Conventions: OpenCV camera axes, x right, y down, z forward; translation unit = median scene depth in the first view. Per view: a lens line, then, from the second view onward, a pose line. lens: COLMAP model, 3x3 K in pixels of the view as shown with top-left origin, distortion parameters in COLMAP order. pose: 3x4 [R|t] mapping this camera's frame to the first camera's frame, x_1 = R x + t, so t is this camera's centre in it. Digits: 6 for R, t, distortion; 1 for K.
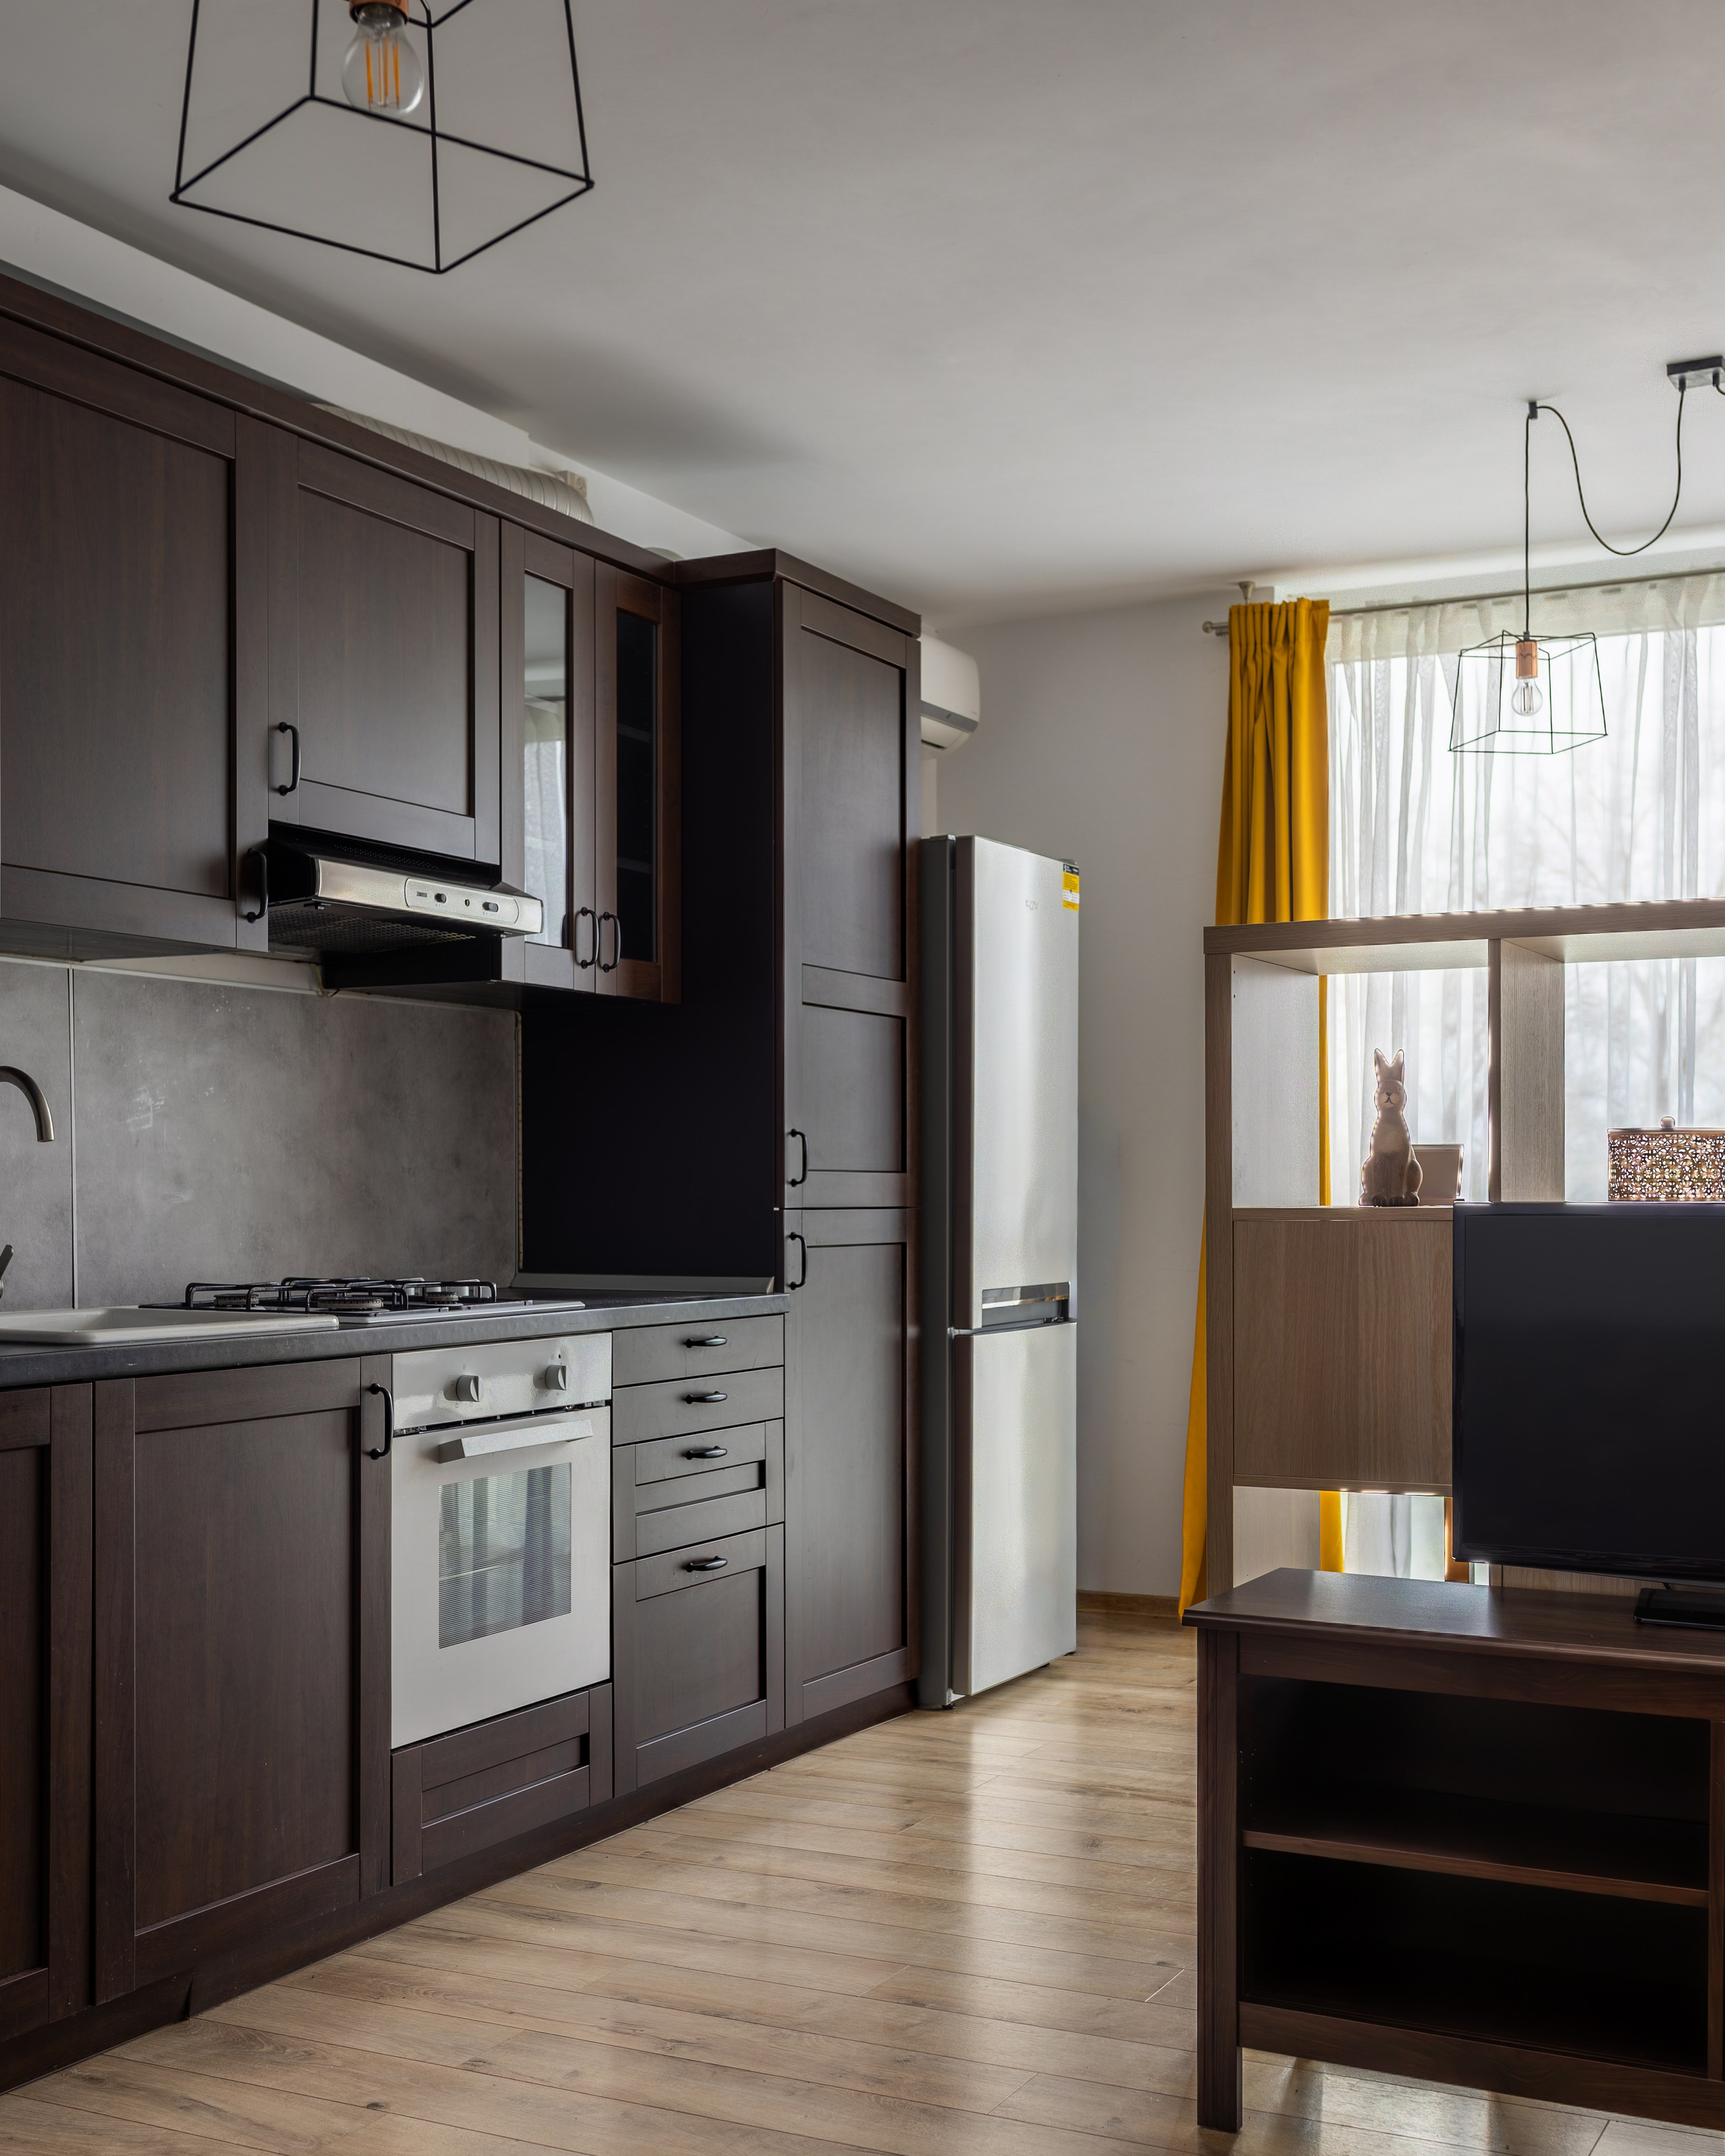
lens RADIAL K [[2478.8, 0, 864.3], [0, 2478.8, 1229.0], [0, 0, 1]] dist [-0.004595, 0.001186]
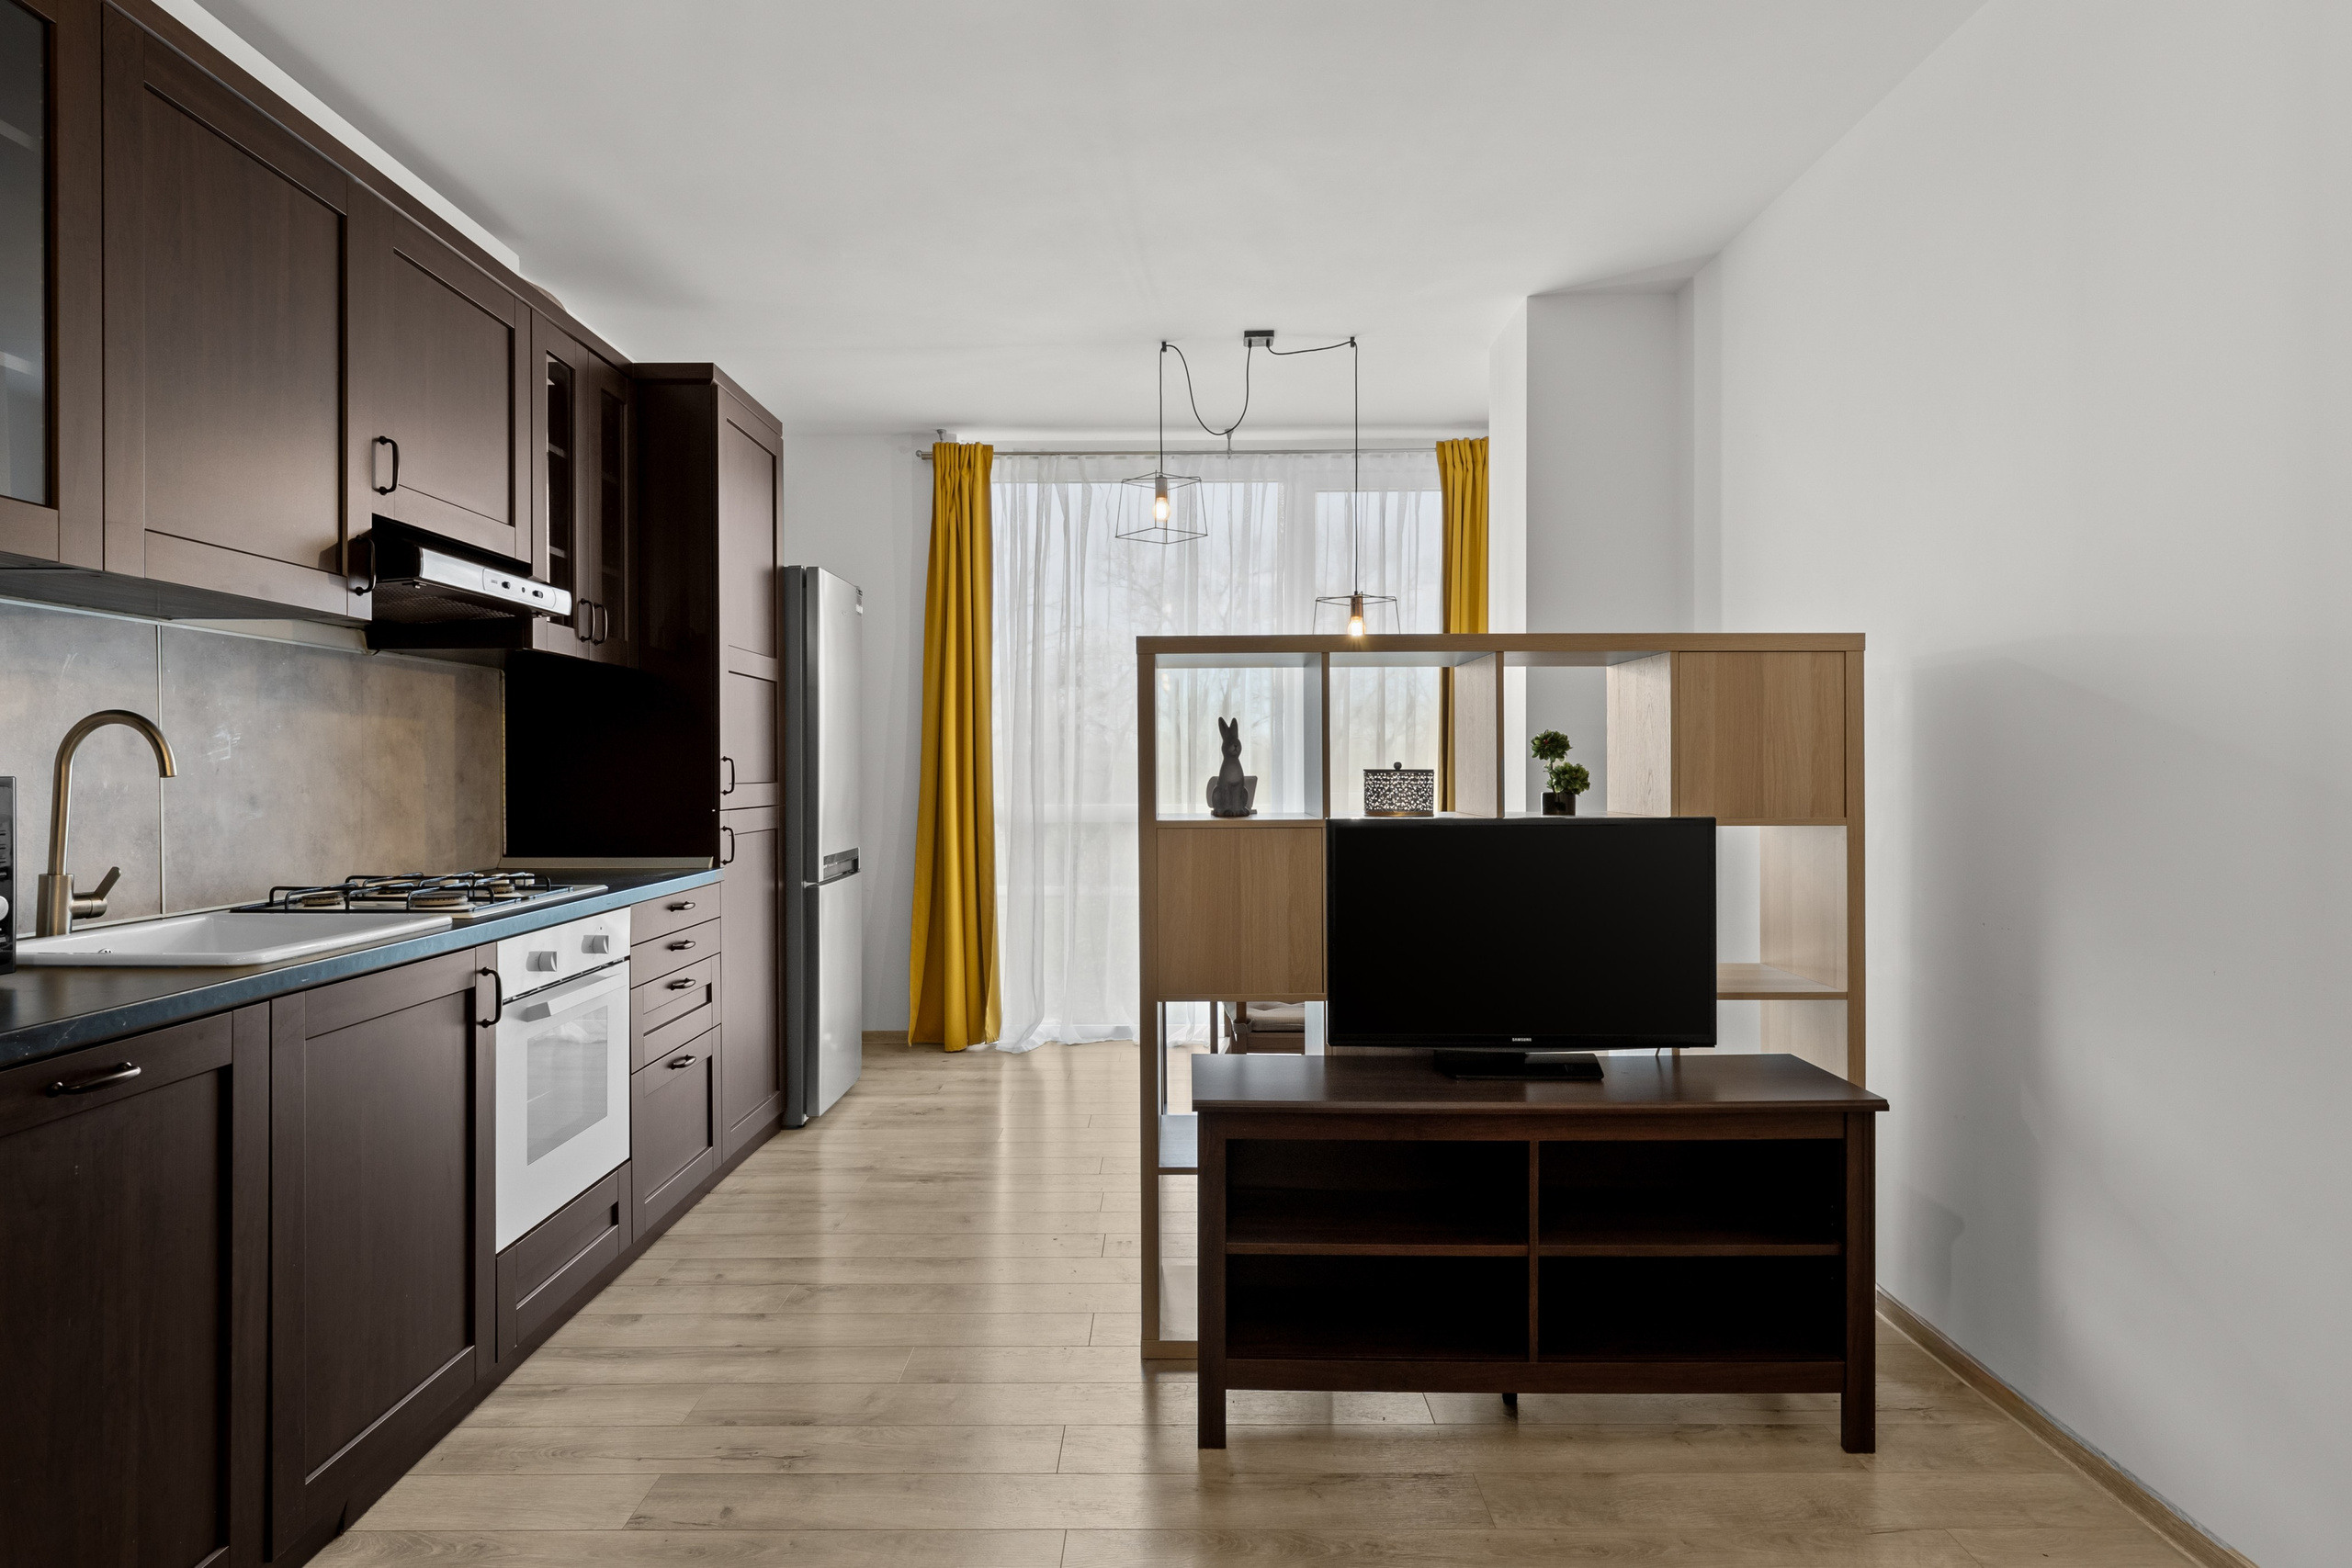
lens RADIAL K [[1276.5, 0, 1172.1], [0, 1276.5, 771.9], [0, 0, 1]] dist [-0.003630, -0.001213]
pose [[0.889369, -0.002858, 0.457181, -0.158165], [0.008681, 0.999906, -0.010638, -0.023269], [-0.457107, 0.013430, 0.889310, 0.227542]]
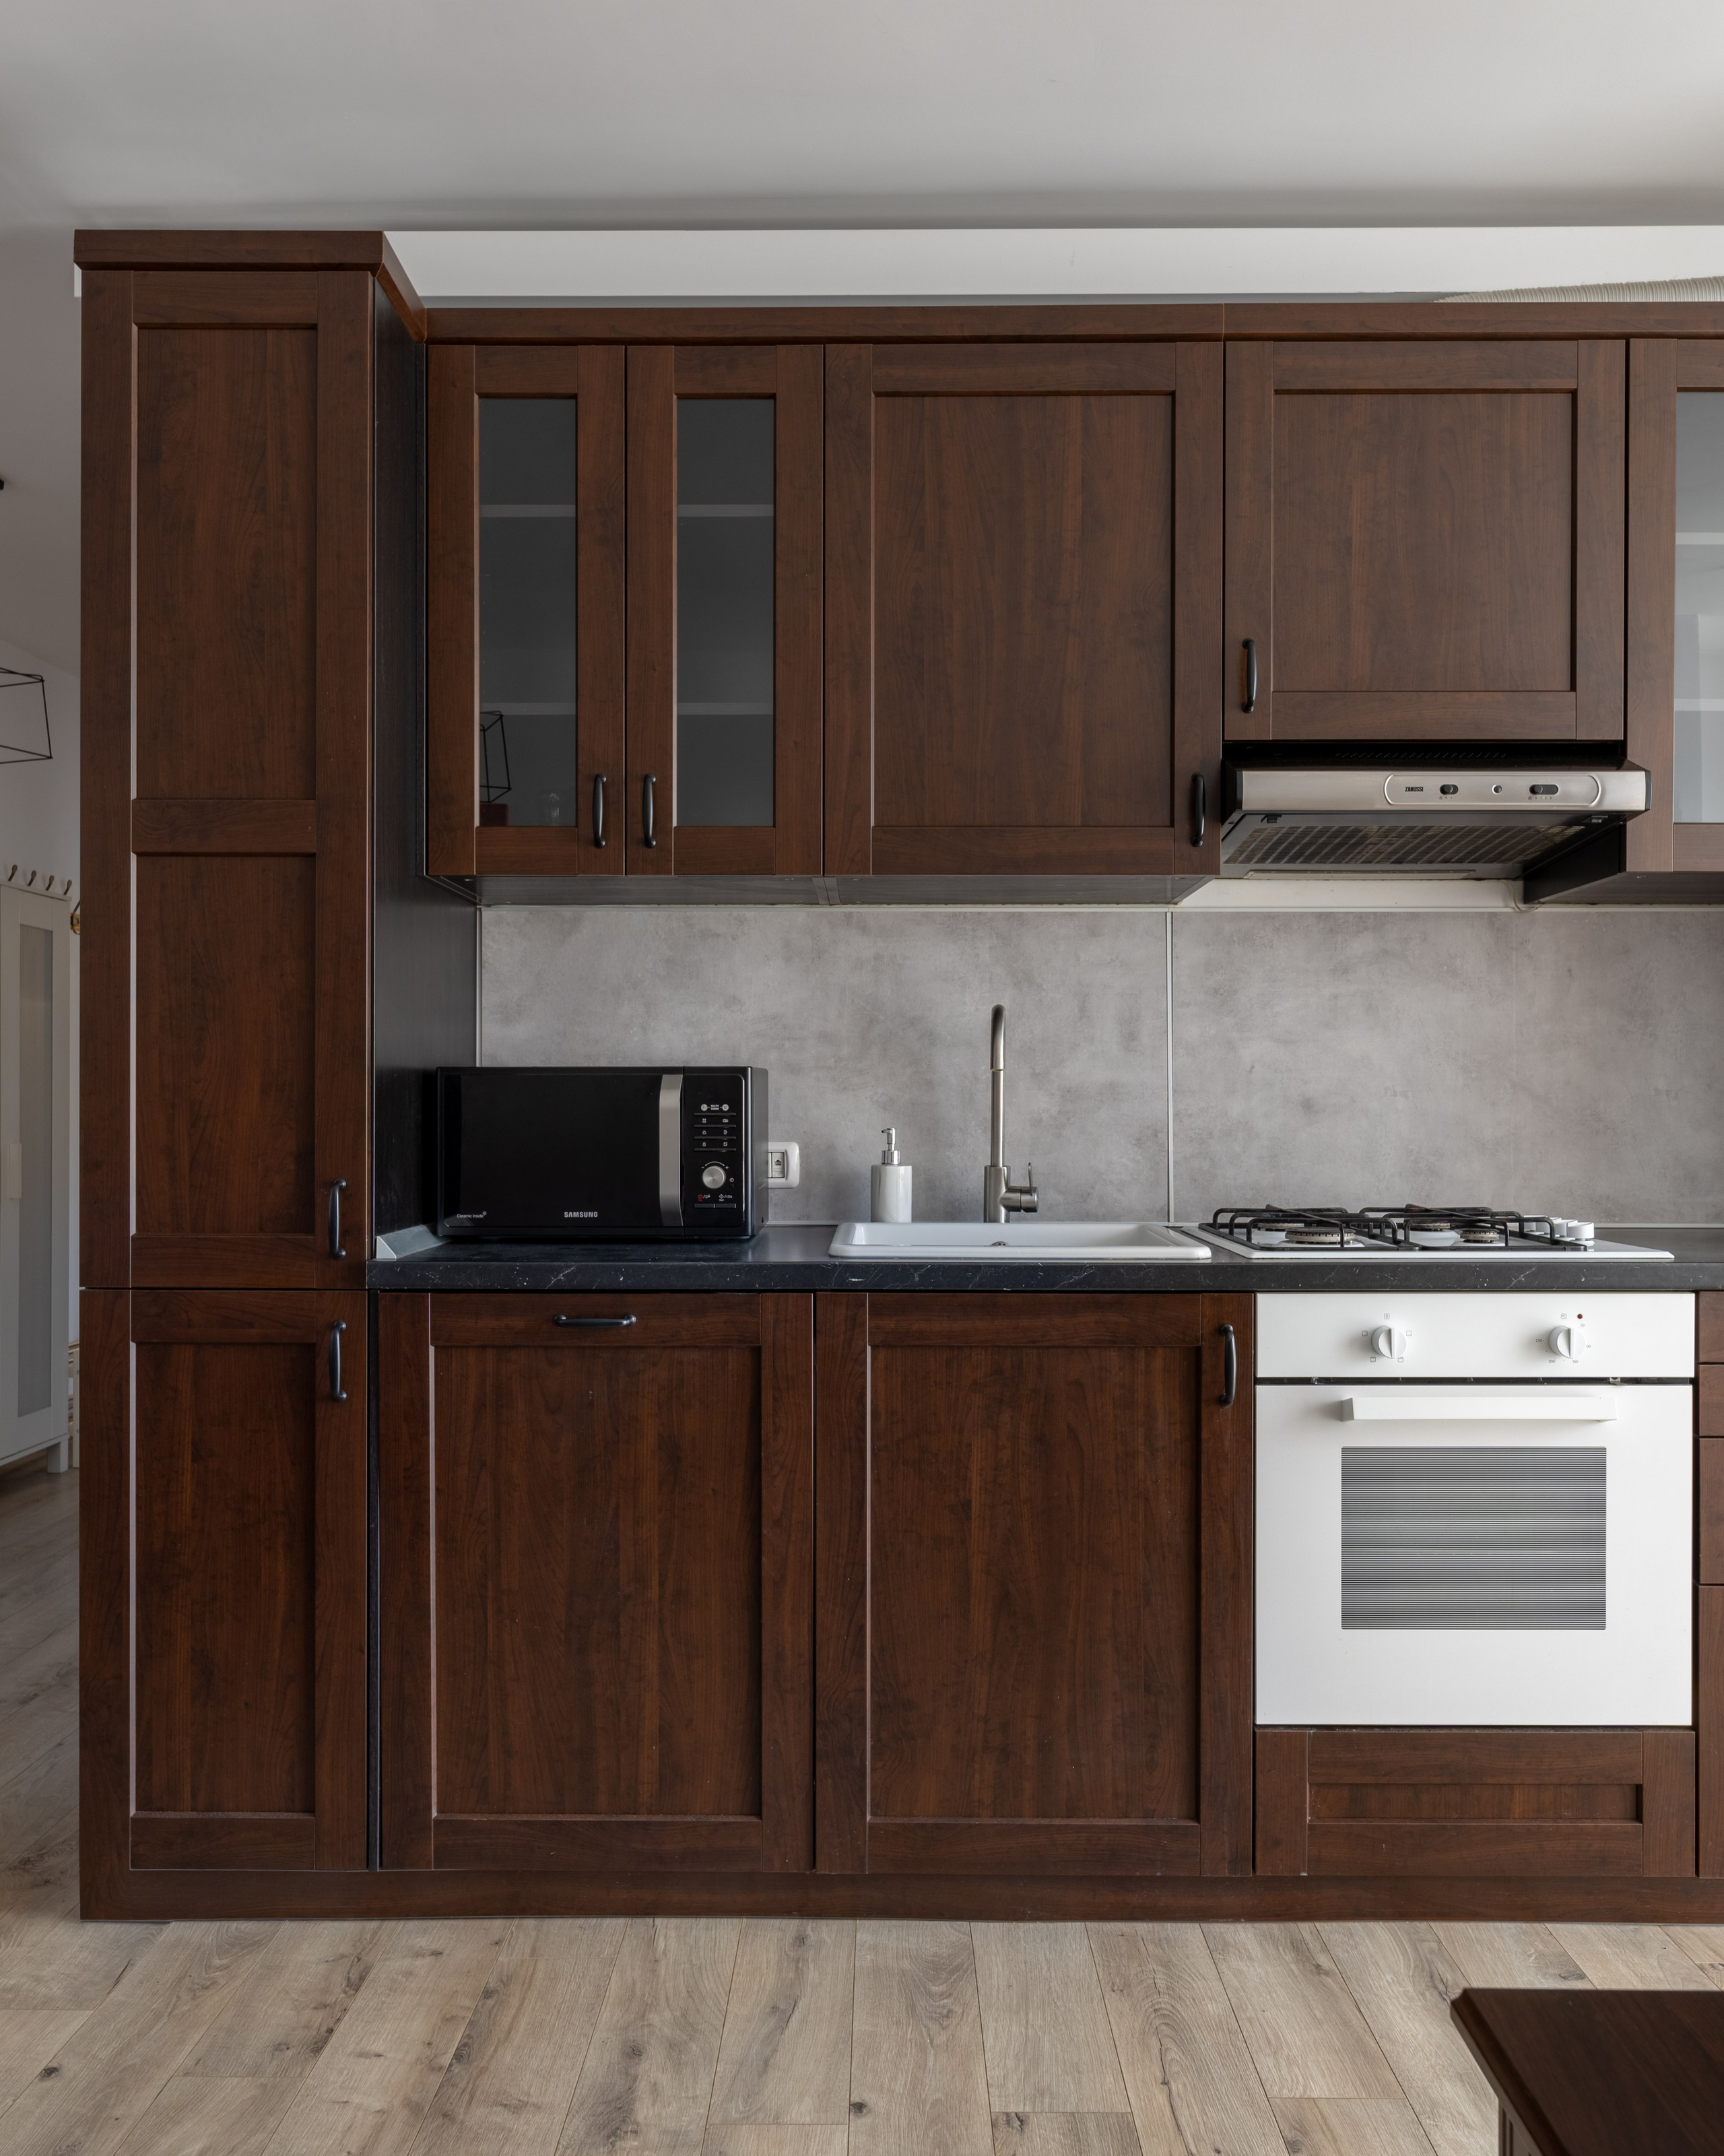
lens RADIAL K [[1632.2, 0, 864.2], [0, 1632.2, 1107.1], [0, 0, 1]] dist [0.001318, 0.001258]
pose [[0.443340, -0.000360, -0.896354, 0.251746], [-0.014736, 0.999862, -0.007690, -0.010457], [0.896233, 0.016618, 0.443273, 0.524282]]
